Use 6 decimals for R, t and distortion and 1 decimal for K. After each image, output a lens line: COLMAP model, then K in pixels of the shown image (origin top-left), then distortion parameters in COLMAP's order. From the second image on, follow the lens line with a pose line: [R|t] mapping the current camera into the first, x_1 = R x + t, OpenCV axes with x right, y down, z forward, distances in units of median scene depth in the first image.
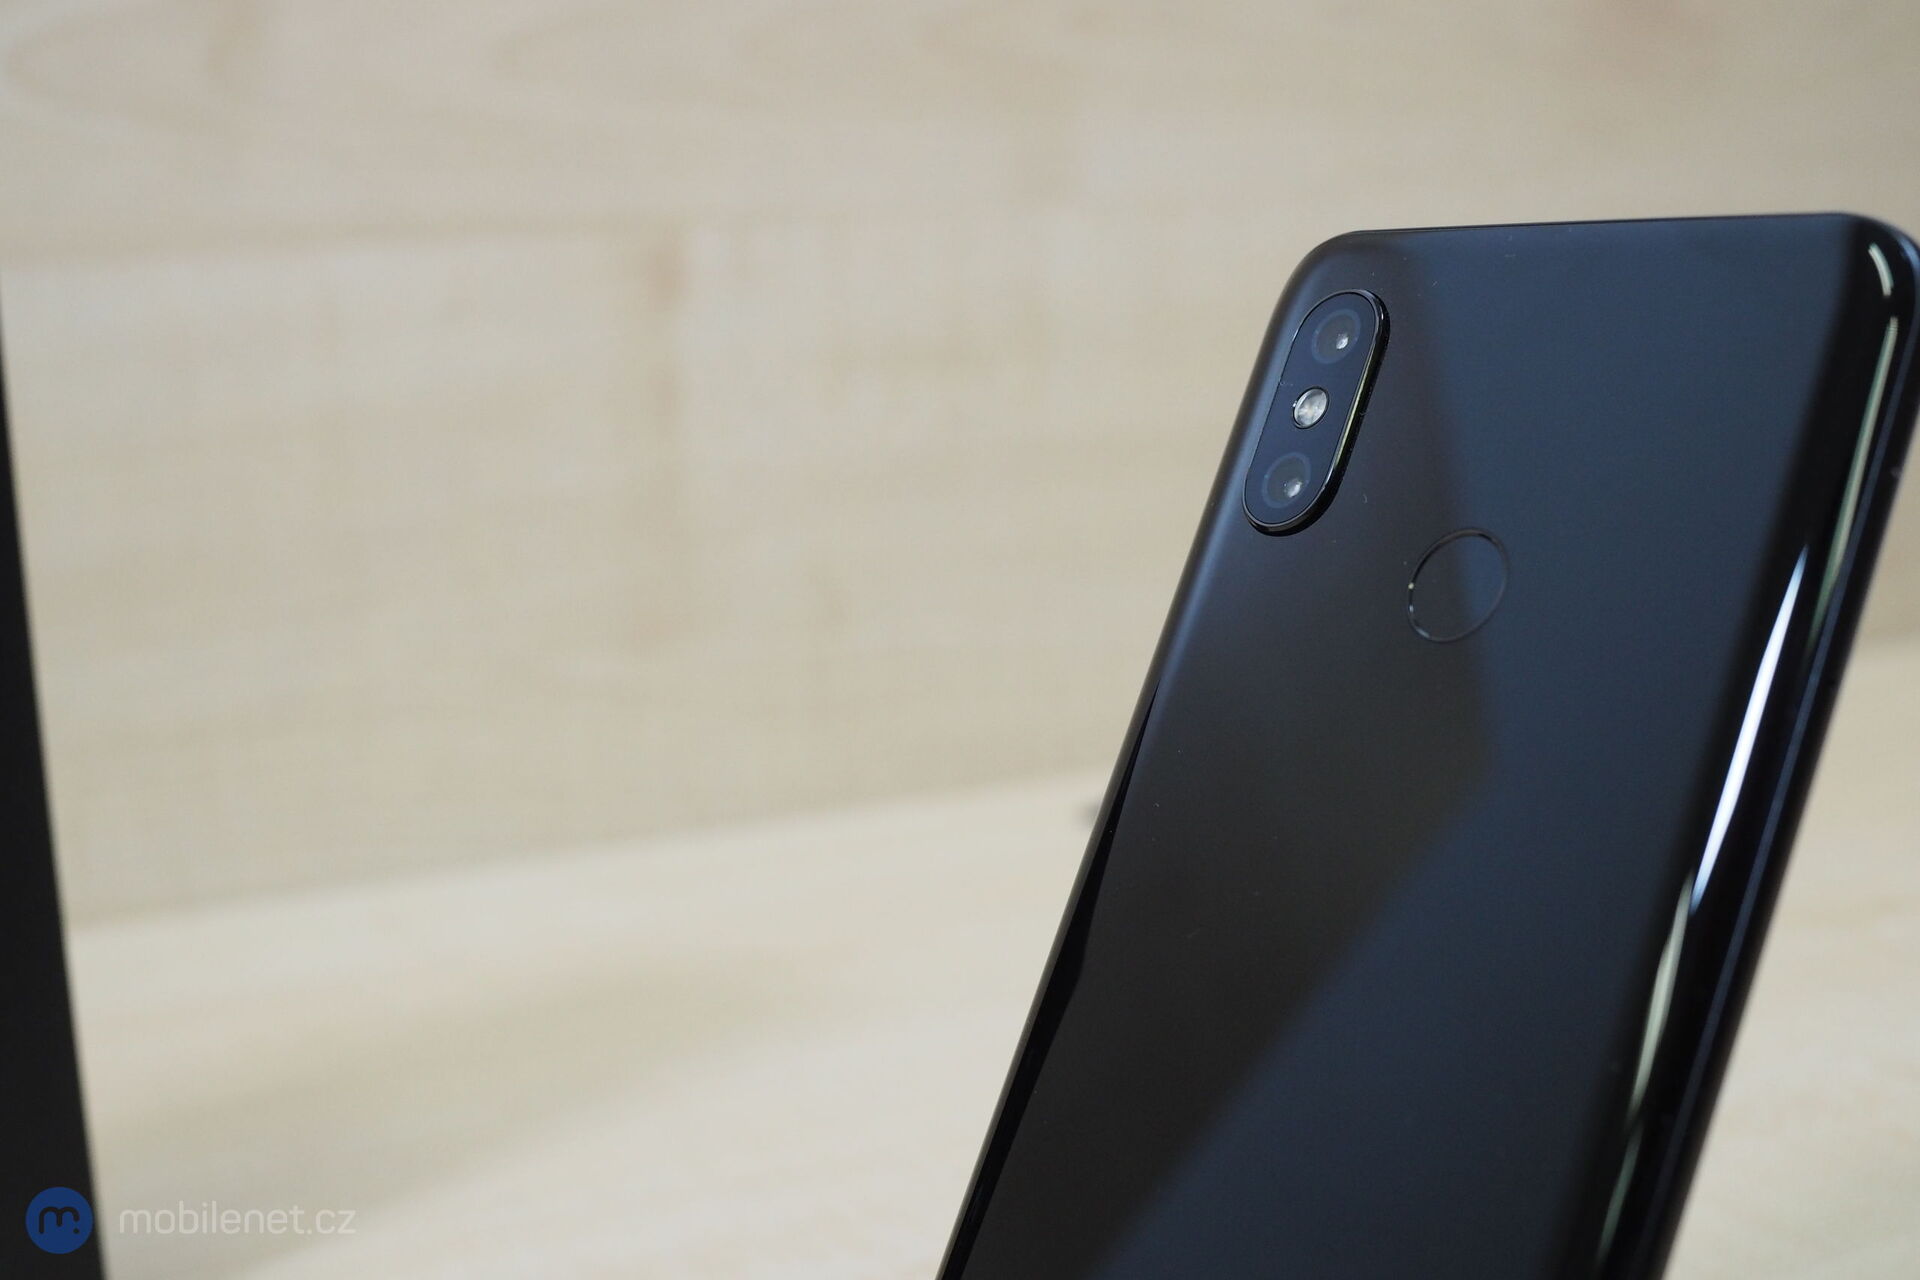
lens RADIAL K [[2900.4, 0, 960.0], [0, 2900.4, 640.0], [0, 0, 1]] dist [-0.101013, 0.012448]
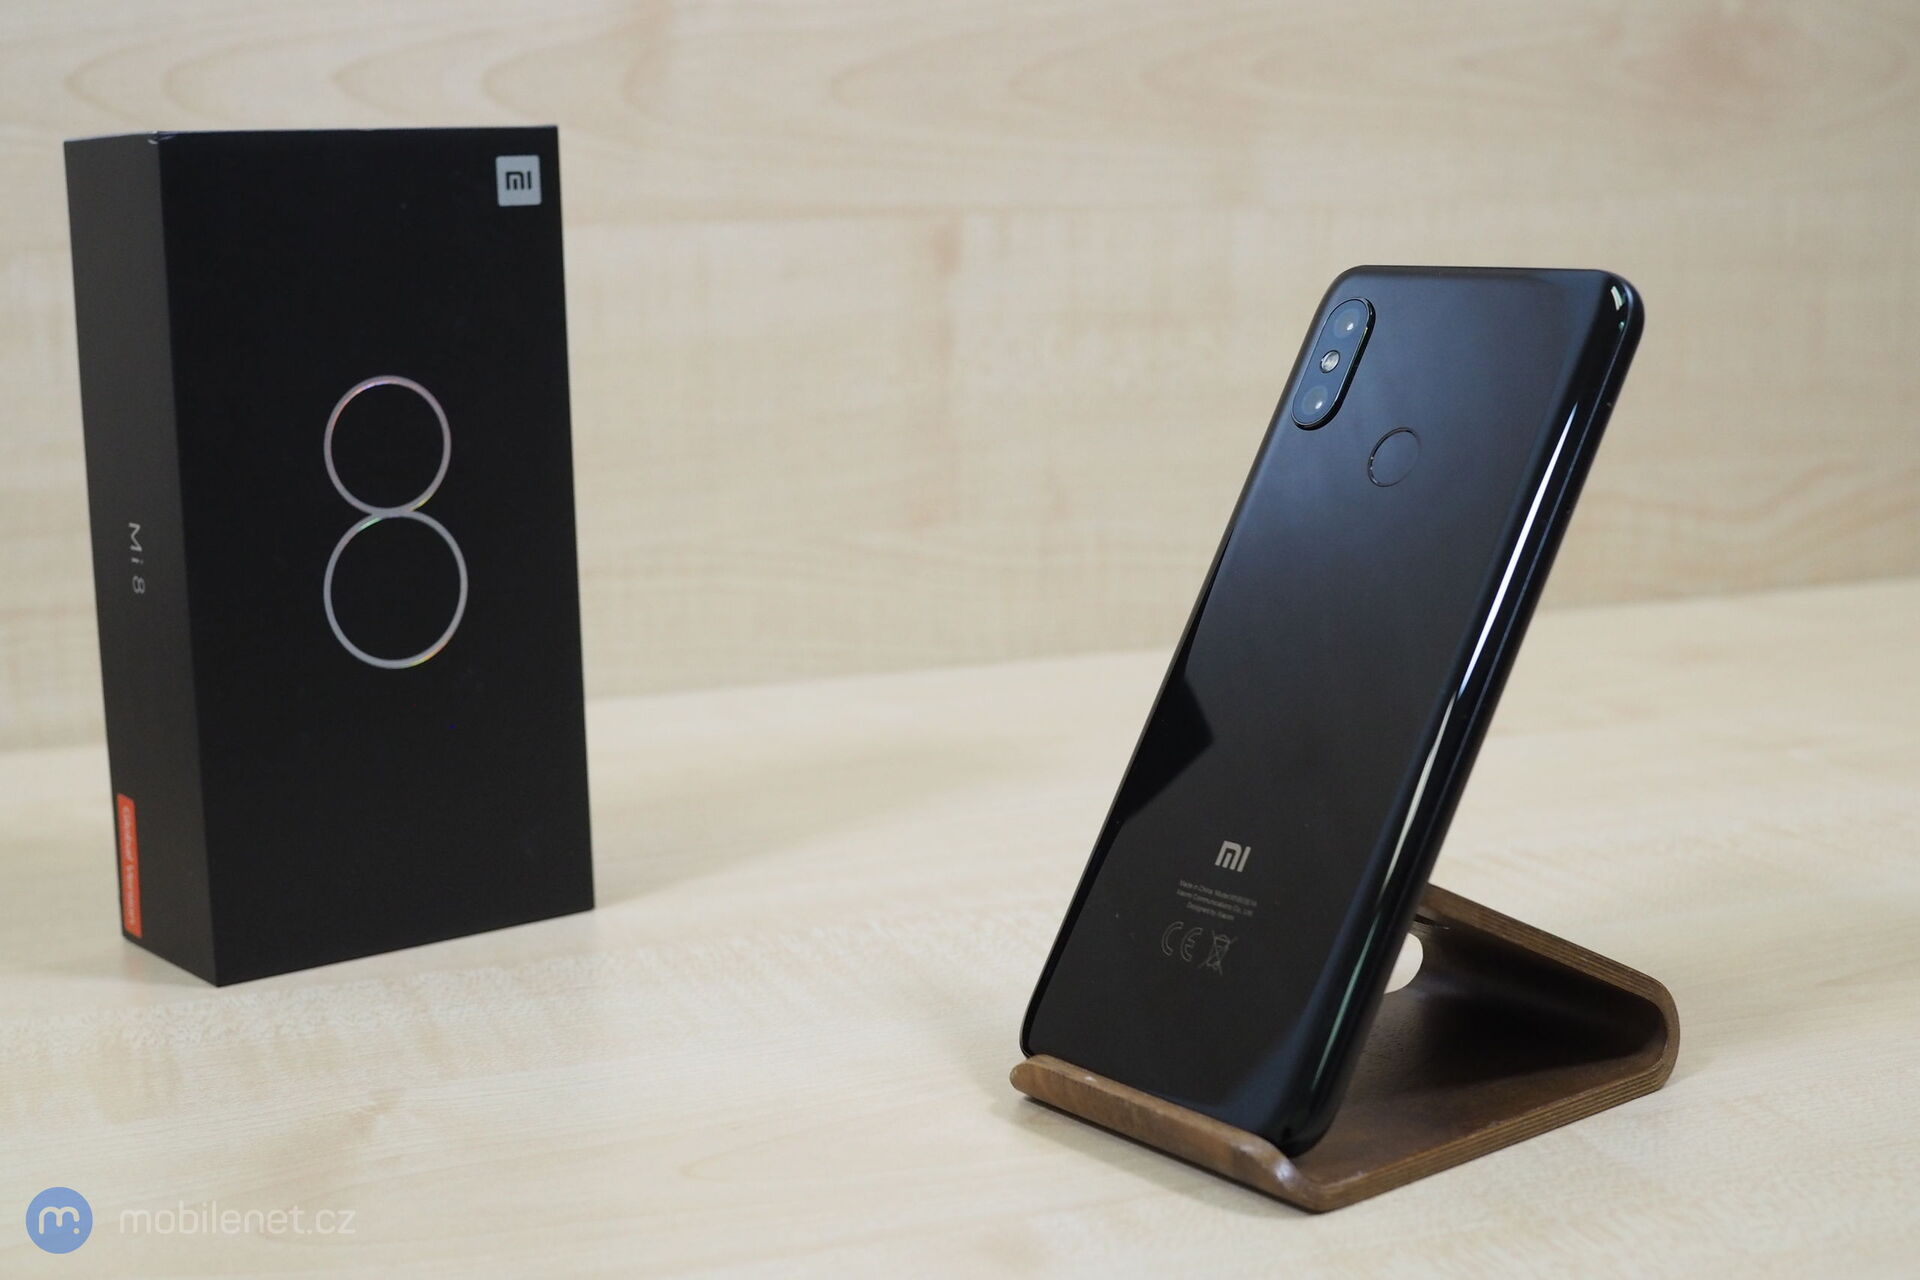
lens RADIAL K [[2900.4, 0, 960.0], [0, 2900.4, 640.0], [0, 0, 1]] dist [-0.101013, 0.012448]
pose [[0.996222, 0.046047, -0.073626, 0.013716], [-0.044820, 0.998829, 0.018233, 0.033620], [0.074380, -0.014864, 0.997119, -0.389393]]
